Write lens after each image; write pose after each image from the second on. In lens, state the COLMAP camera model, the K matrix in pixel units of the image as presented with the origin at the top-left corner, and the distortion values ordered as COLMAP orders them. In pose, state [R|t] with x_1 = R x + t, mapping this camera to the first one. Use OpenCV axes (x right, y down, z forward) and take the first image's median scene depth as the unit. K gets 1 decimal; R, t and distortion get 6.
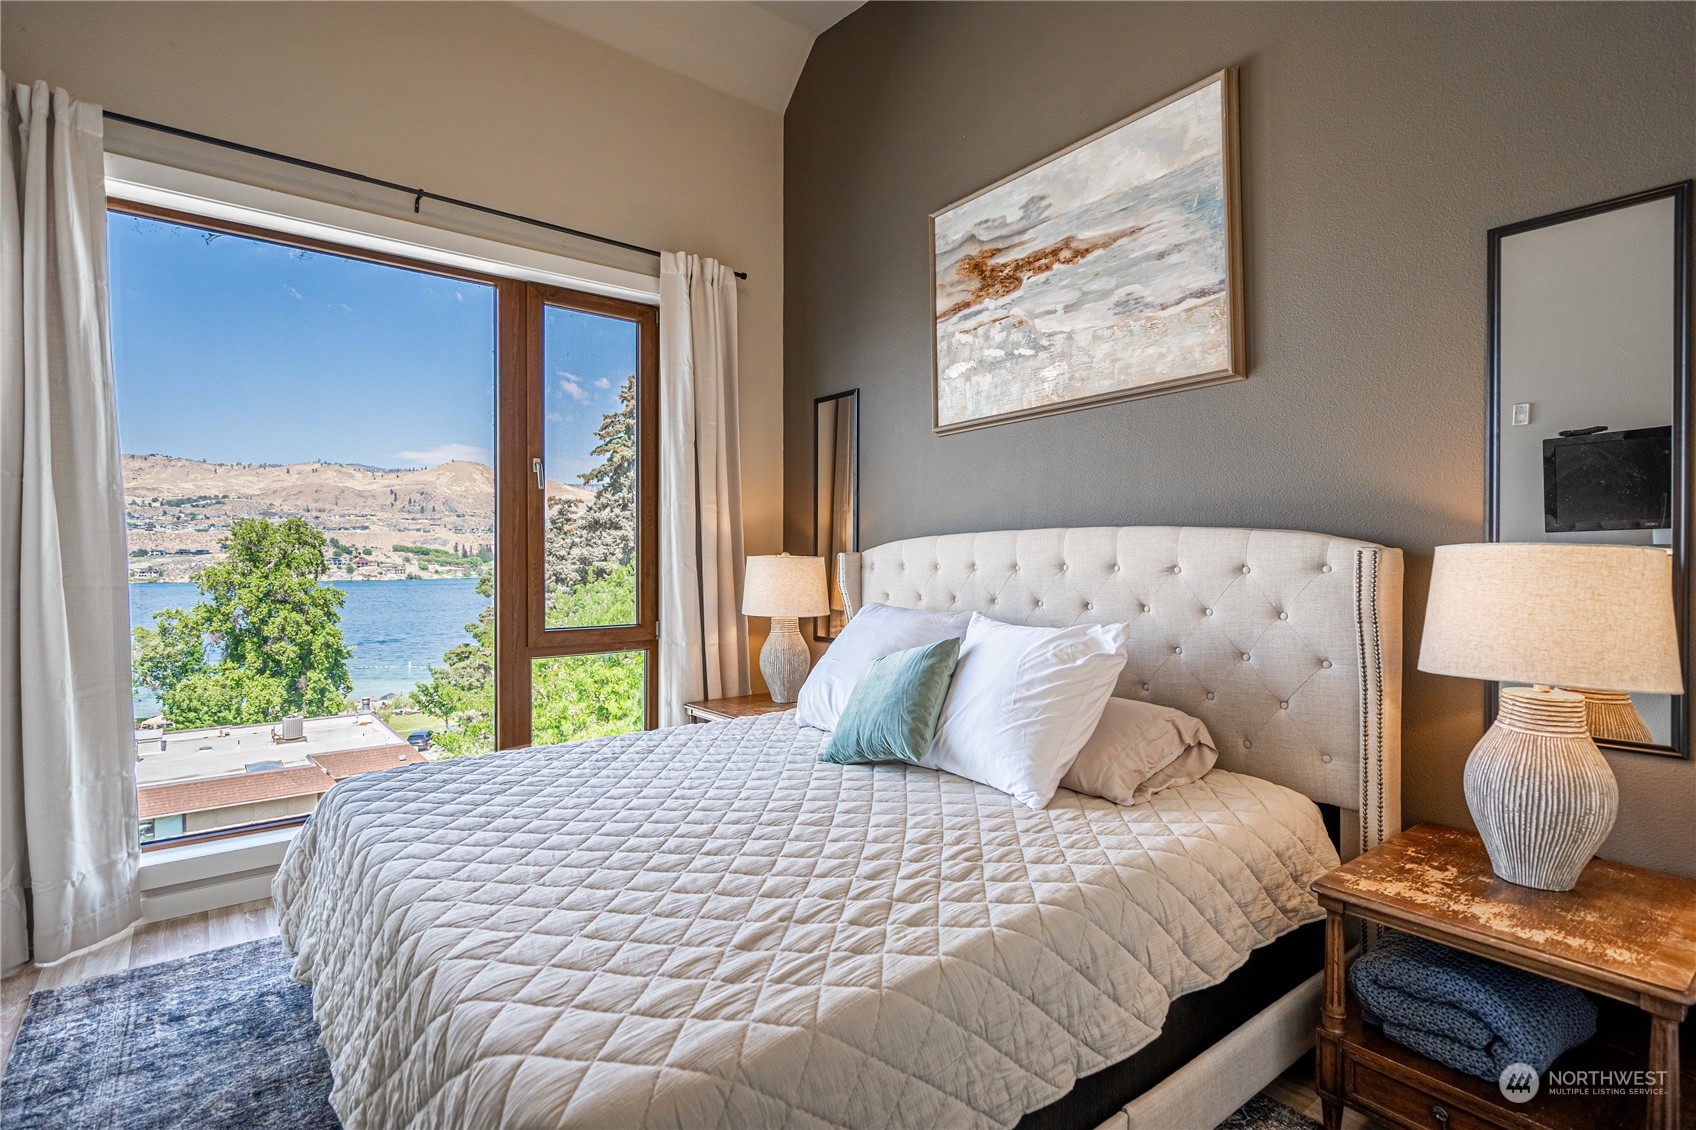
lens RADIAL K [[825.5, 0, 844.8], [0, 825.5, 563.1], [0, 0, 1]] dist [-0.003227, 0.003184]
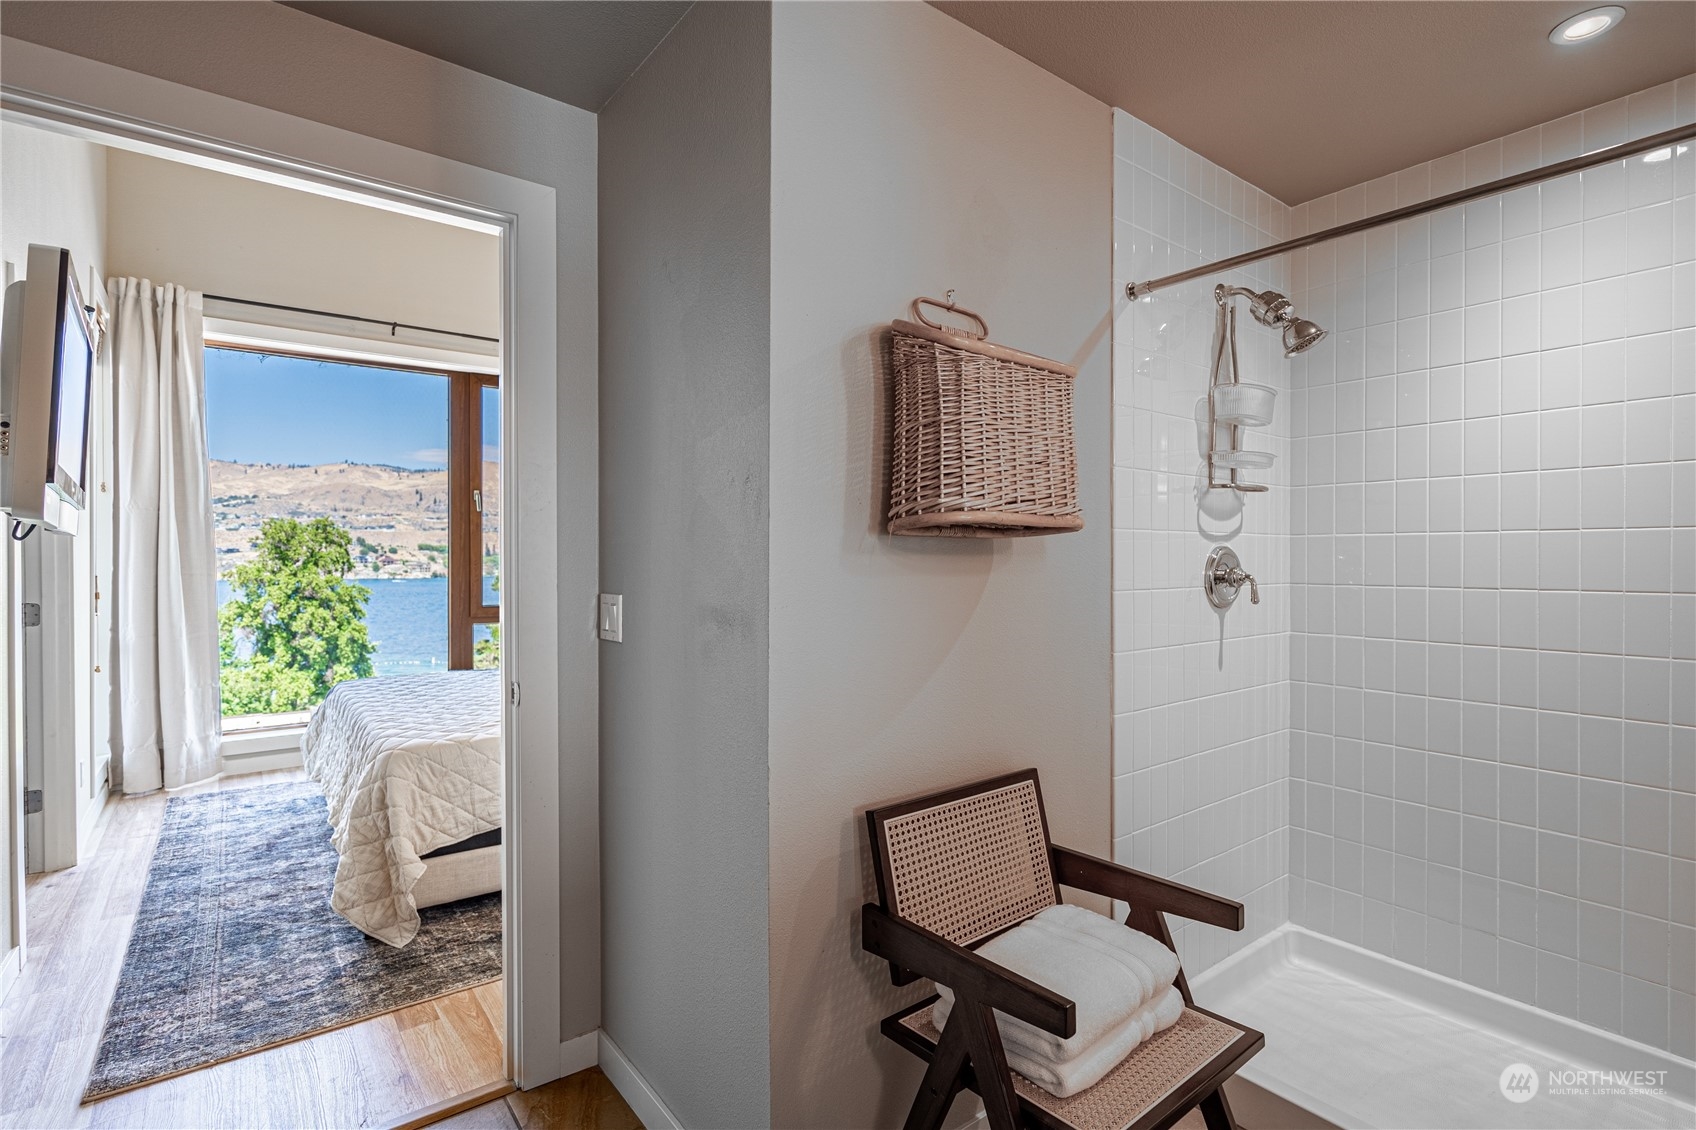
lens RADIAL K [[825.5, 0, 850.2], [0, 825.5, 563.0], [0, 0, 1]] dist [-0.003227, 0.003184]
pose [[0.999815, 0.002064, -0.019111, 0.362363], [-0.002057, 0.999998, 0.000386, 0.002119], [0.019112, -0.000347, 0.999817, -0.520593]]
